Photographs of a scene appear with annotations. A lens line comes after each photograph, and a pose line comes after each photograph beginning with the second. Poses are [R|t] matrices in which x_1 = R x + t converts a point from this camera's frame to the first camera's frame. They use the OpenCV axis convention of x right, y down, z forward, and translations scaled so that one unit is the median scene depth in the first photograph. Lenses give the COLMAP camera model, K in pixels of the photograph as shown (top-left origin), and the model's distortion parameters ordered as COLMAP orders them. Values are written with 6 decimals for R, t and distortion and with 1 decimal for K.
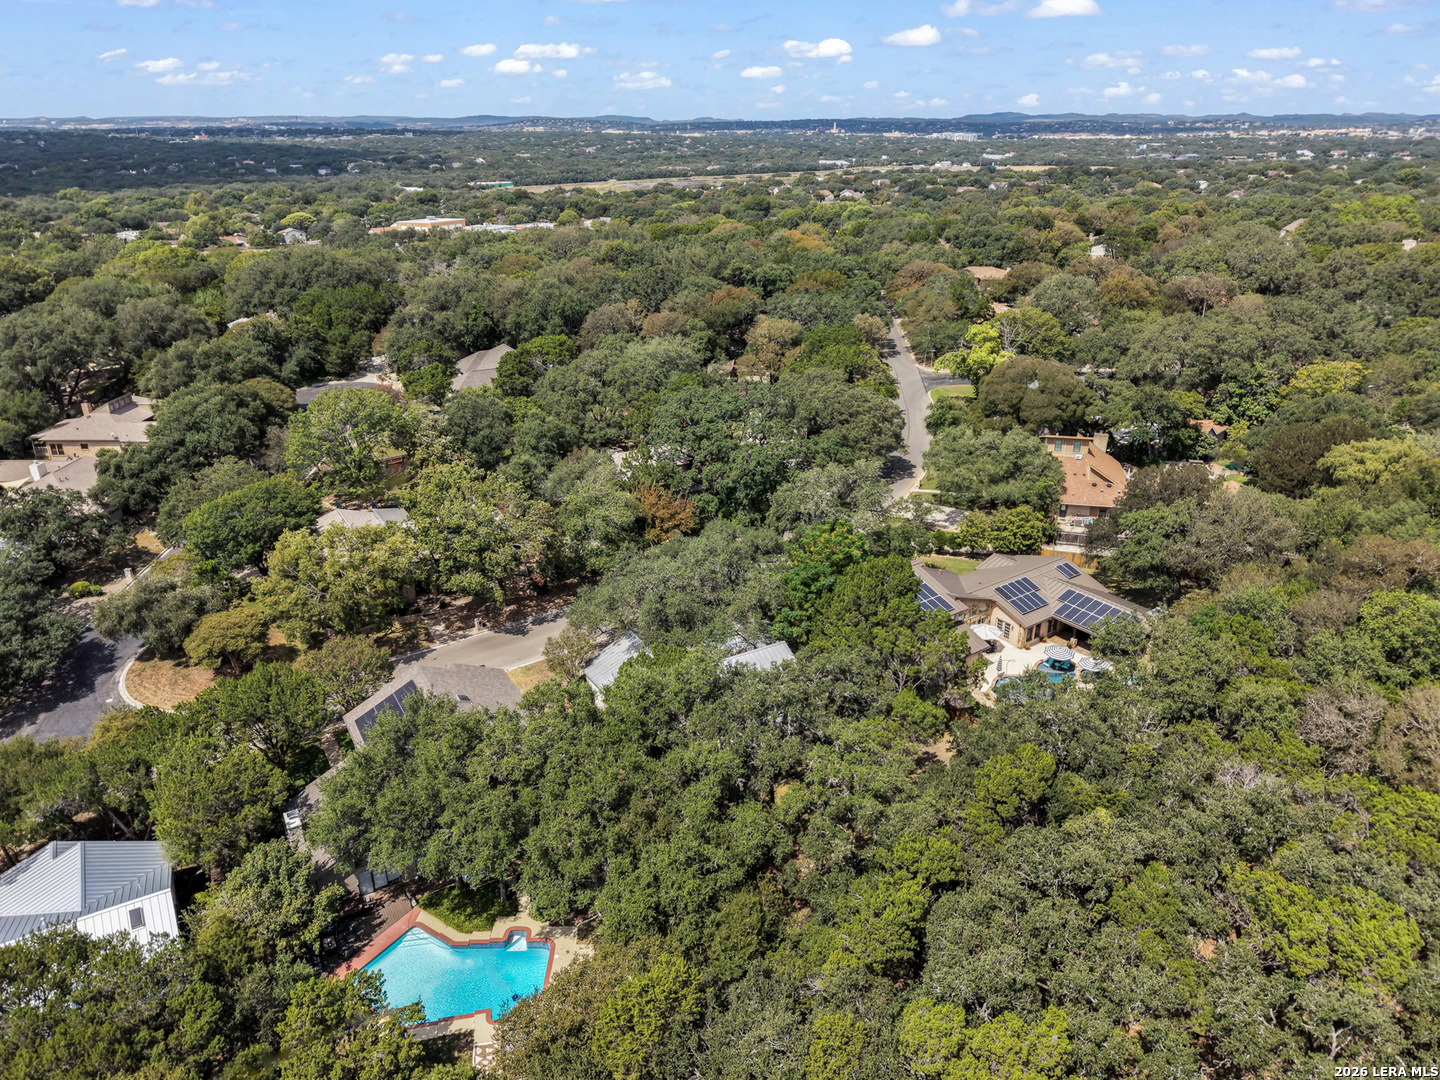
lens RADIAL K [[981.0, 0, 720.0], [0, 981.0, 540.0], [0, 0, 1]] dist [0.013228, -0.005580]
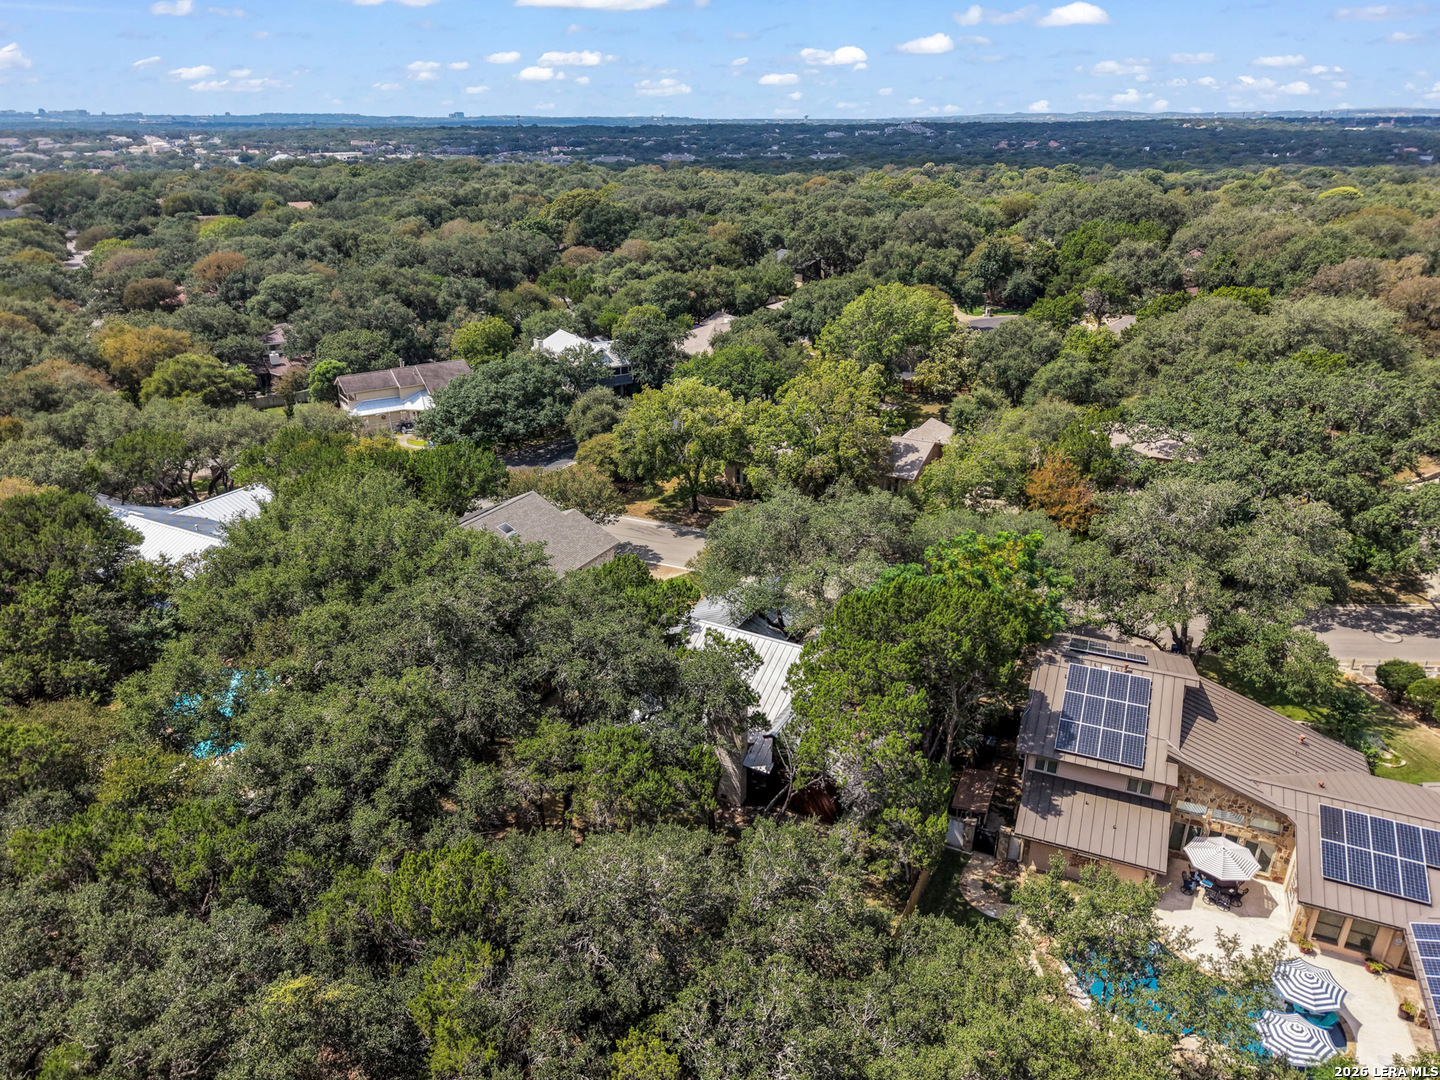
lens RADIAL K [[981.0, 0, 720.0], [0, 981.0, 540.0], [0, 0, 1]] dist [0.013228, -0.005580]
pose [[0.499094, 0.339740, -0.797171, 0.238600], [-0.339543, 0.923049, 0.180805, -0.027675], [0.797255, 0.180435, 0.576045, 0.247035]]
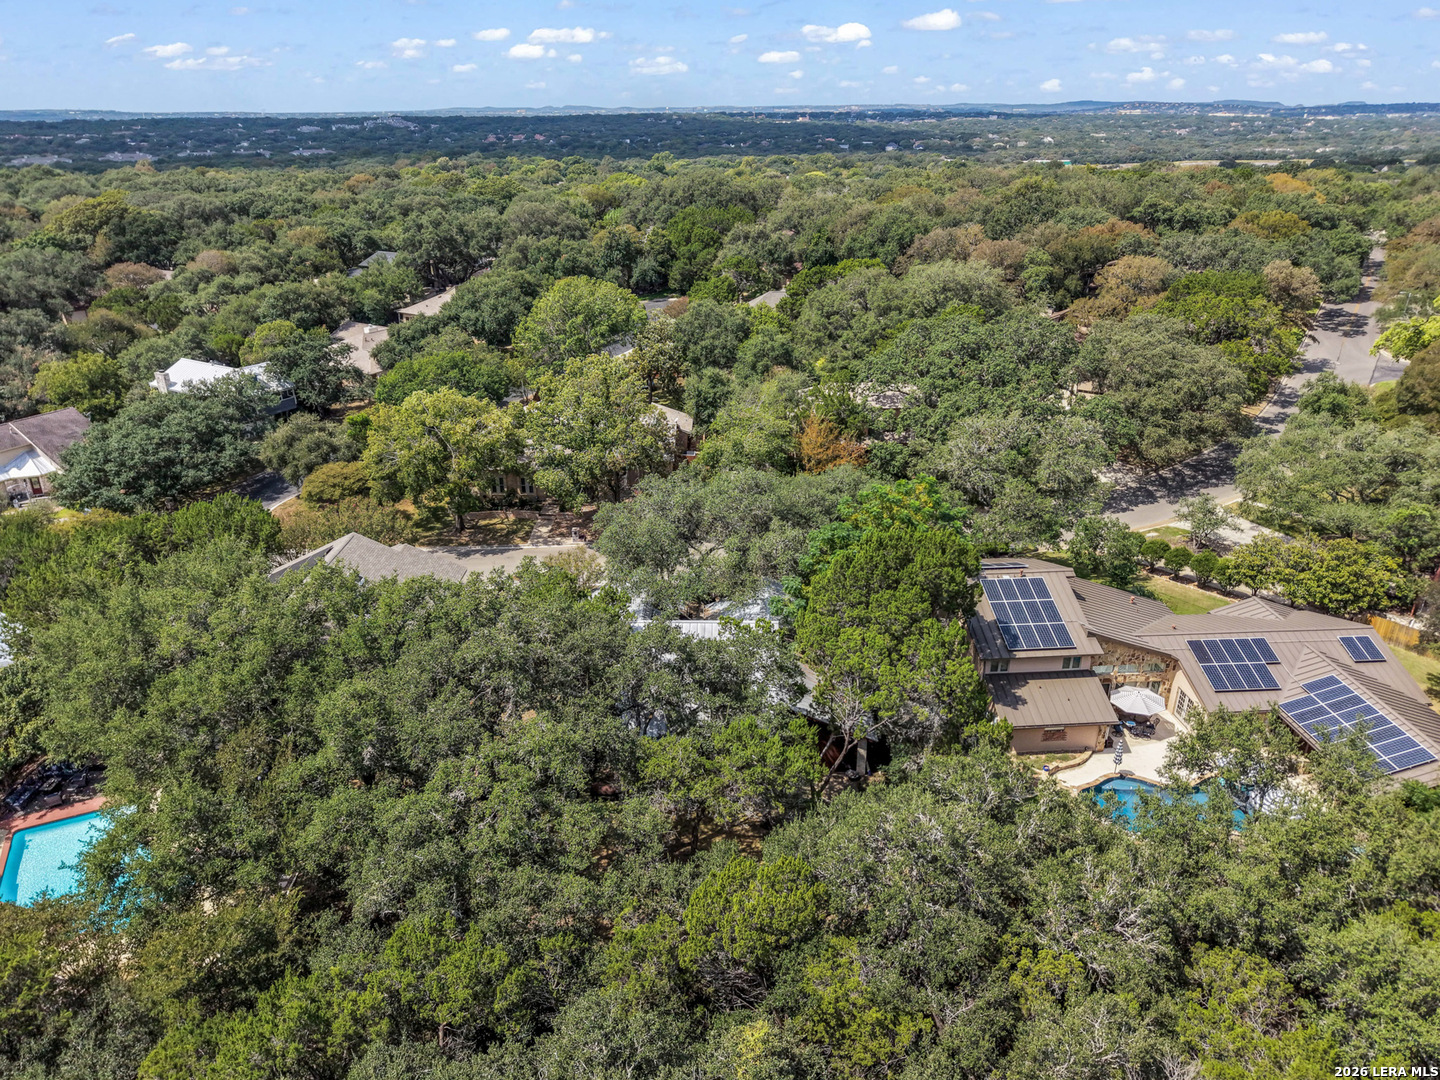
lens RADIAL K [[971.5, 0, 720.0], [0, 971.5, 540.0], [0, 0, 1]] dist [0.036380, -0.046124]
pose [[0.848455, 0.209837, -0.485893, 0.160741], [-0.205422, 0.976639, 0.063066, 0.005041], [0.487776, 0.046304, 0.871740, 0.167768]]
